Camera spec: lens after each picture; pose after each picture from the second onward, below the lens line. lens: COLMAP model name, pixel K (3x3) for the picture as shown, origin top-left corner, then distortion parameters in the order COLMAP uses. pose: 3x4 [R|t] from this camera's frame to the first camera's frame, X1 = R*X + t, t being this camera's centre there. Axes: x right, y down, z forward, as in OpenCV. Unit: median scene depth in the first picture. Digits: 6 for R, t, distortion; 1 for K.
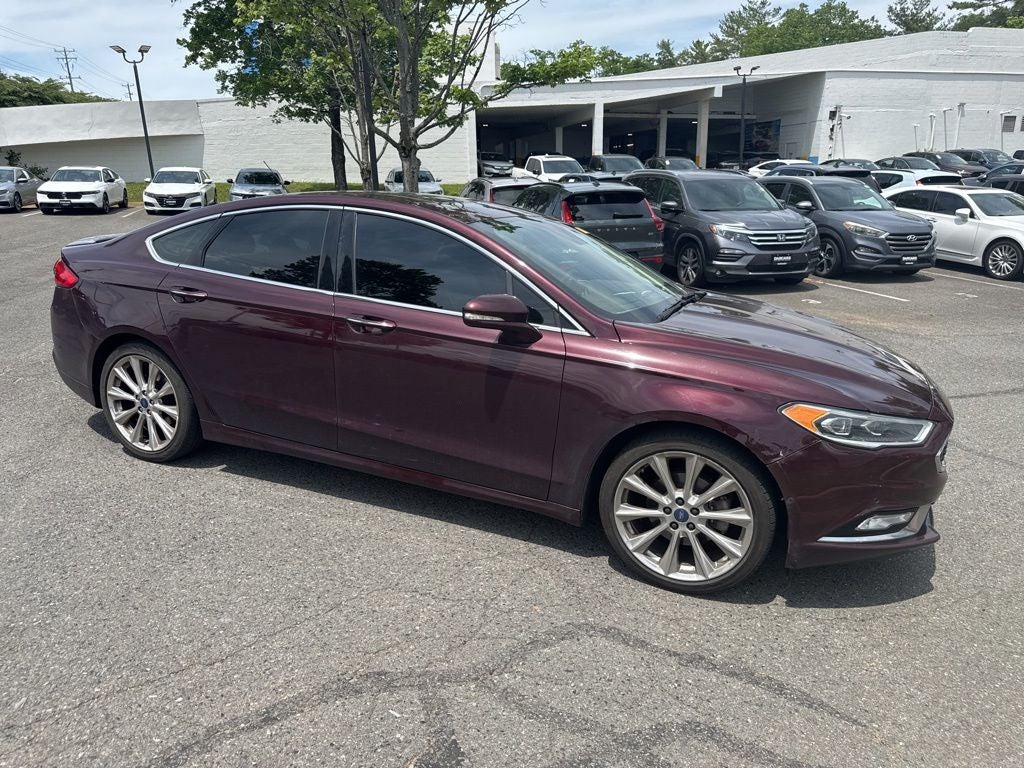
lens RADIAL K [[733.6, 0, 505.3], [0, 733.6, 389.4], [0, 0, 1]] dist [0.021810, -0.025981]
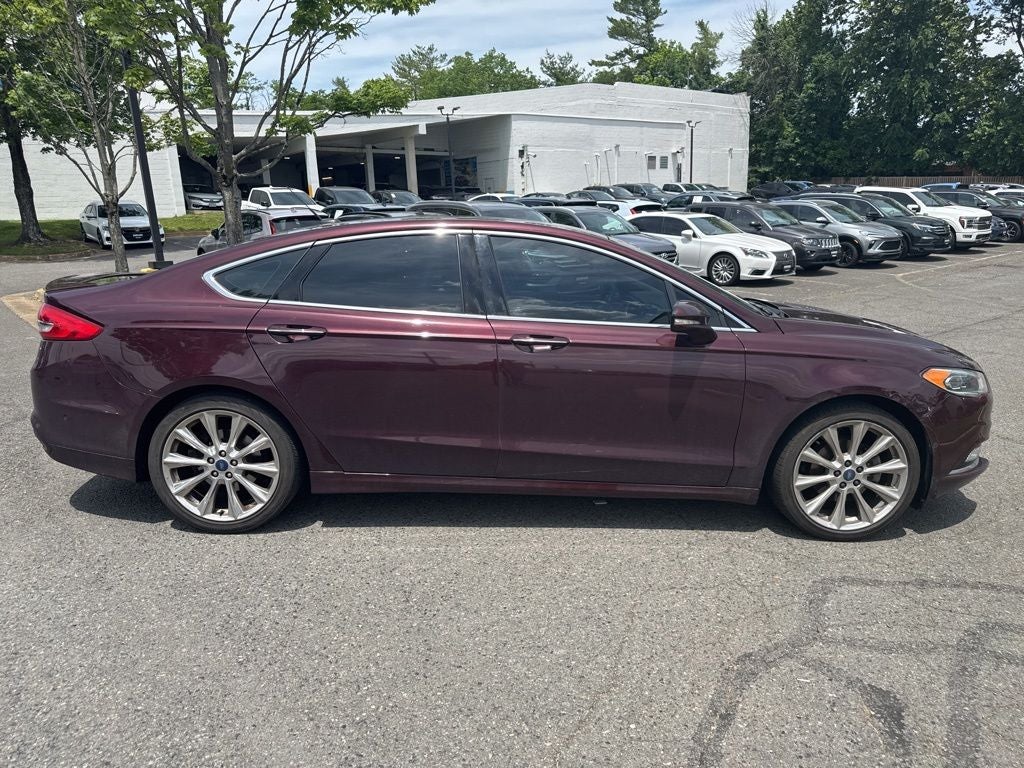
lens RADIAL K [[733.6, 0, 510.9], [0, 733.6, 386.4], [0, 0, 1]] dist [0.021810, -0.025981]
pose [[0.909238, -0.110026, 0.401474, -0.168202], [0.128520, 0.991518, -0.019335, -0.004125], [-0.395941, 0.069178, 0.915666, 0.026939]]
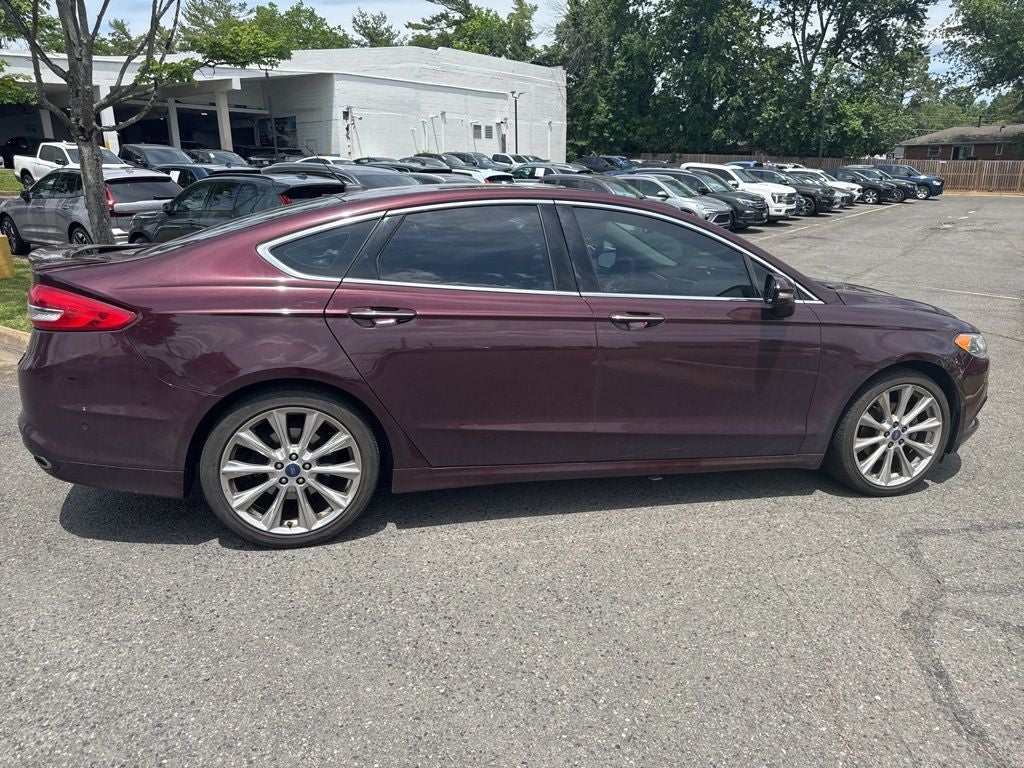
lens RADIAL K [[733.6, 0, 517.7], [0, 733.6, 386.1], [0, 0, 1]] dist [0.021810, -0.025981]
pose [[0.771540, -0.166365, 0.614043, -0.244832], [0.165676, 0.984441, 0.058548, -0.022880], [-0.614229, 0.056560, 0.787098, 0.090320]]
